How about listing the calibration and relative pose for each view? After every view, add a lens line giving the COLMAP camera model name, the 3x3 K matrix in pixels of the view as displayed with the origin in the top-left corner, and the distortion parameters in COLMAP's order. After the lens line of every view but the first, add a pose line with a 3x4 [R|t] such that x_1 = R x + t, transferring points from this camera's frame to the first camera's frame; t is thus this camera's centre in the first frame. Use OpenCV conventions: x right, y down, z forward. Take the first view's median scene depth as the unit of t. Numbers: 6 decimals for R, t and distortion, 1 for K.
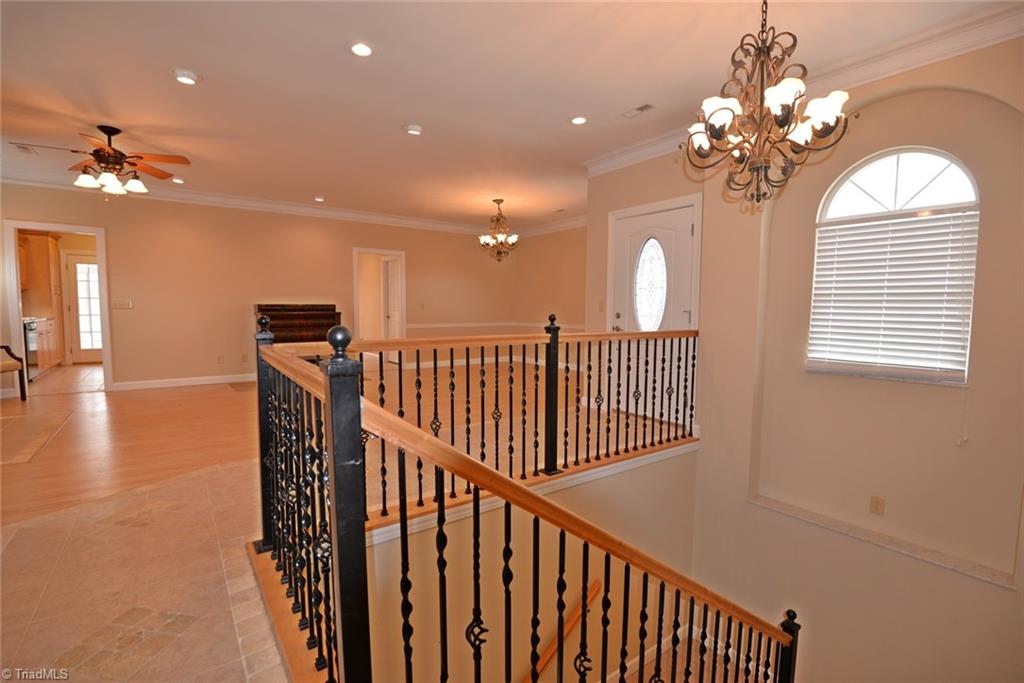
lens RADIAL K [[468.1, 0, 509.4], [0, 468.1, 342.3], [0, 0, 1]] dist [-0.014079, -0.000739]
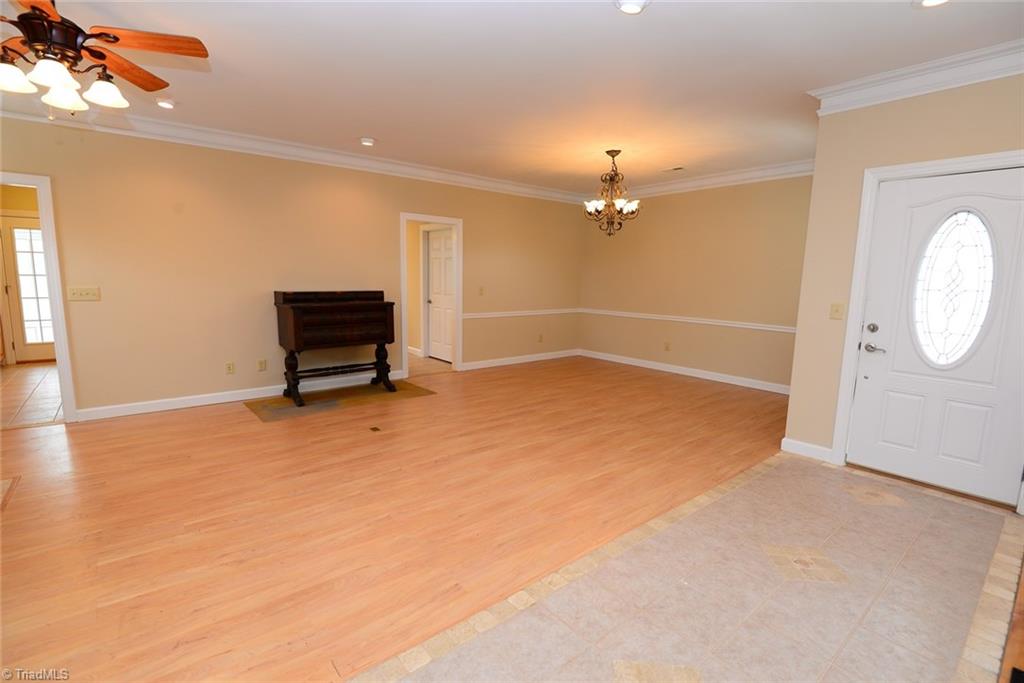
lens RADIAL K [[468.1, 0, 509.4], [0, 468.1, 342.3], [0, 0, 1]] dist [-0.014079, -0.000739]
pose [[0.998448, 0.002322, 0.055643, -0.227202], [-0.006212, 0.997539, 0.069843, -0.056095], [-0.055344, -0.070080, 0.996005, 0.259427]]
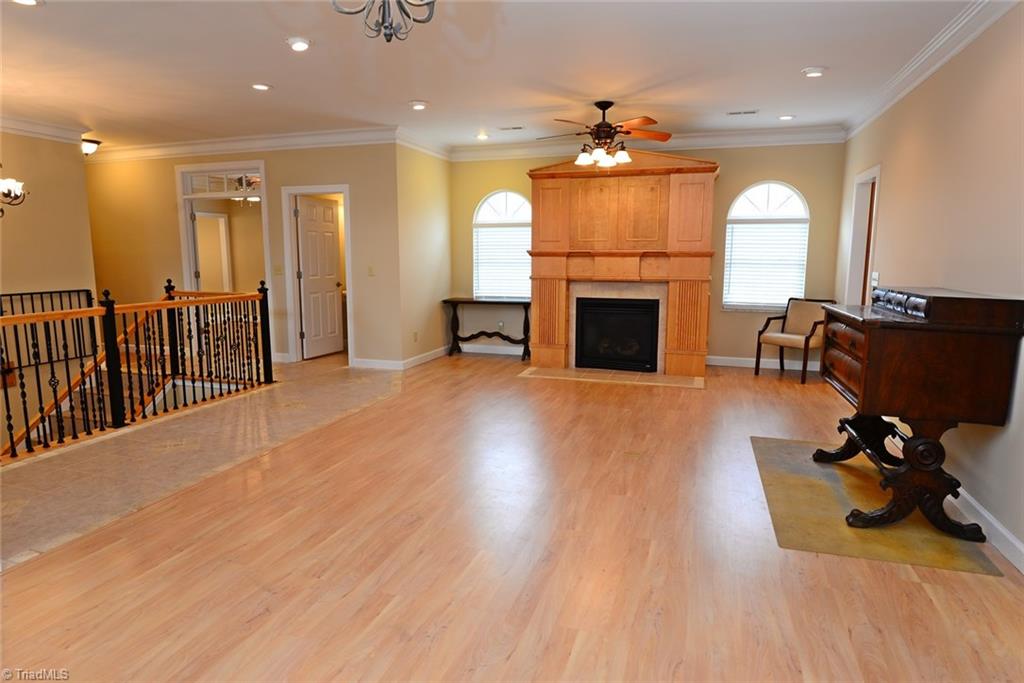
lens RADIAL K [[606.0, 0, 497.2], [0, 606.0, 345.3], [0, 0, 1]] dist [-0.000859, -0.000246]
pose [[-0.822602, 0.079575, -0.563022, 0.064734], [-0.045969, 0.977612, 0.205334, -0.121312], [0.566756, 0.194790, -0.800527, 1.212206]]
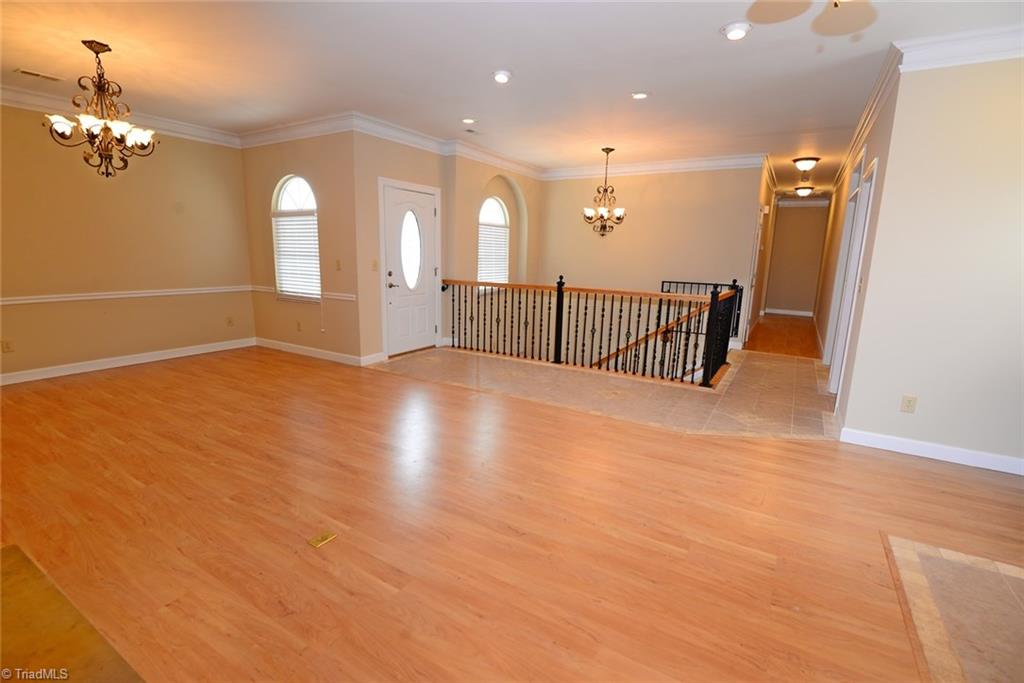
lens RADIAL K [[468.1, 0, 509.4], [0, 468.1, 342.3], [0, 0, 1]] dist [-0.014079, -0.000739]
pose [[-0.381606, -0.191607, 0.904248, -0.663556], [0.041502, 0.973740, 0.223846, -0.096655], [-0.923393, 0.122949, -0.363633, 0.822390]]
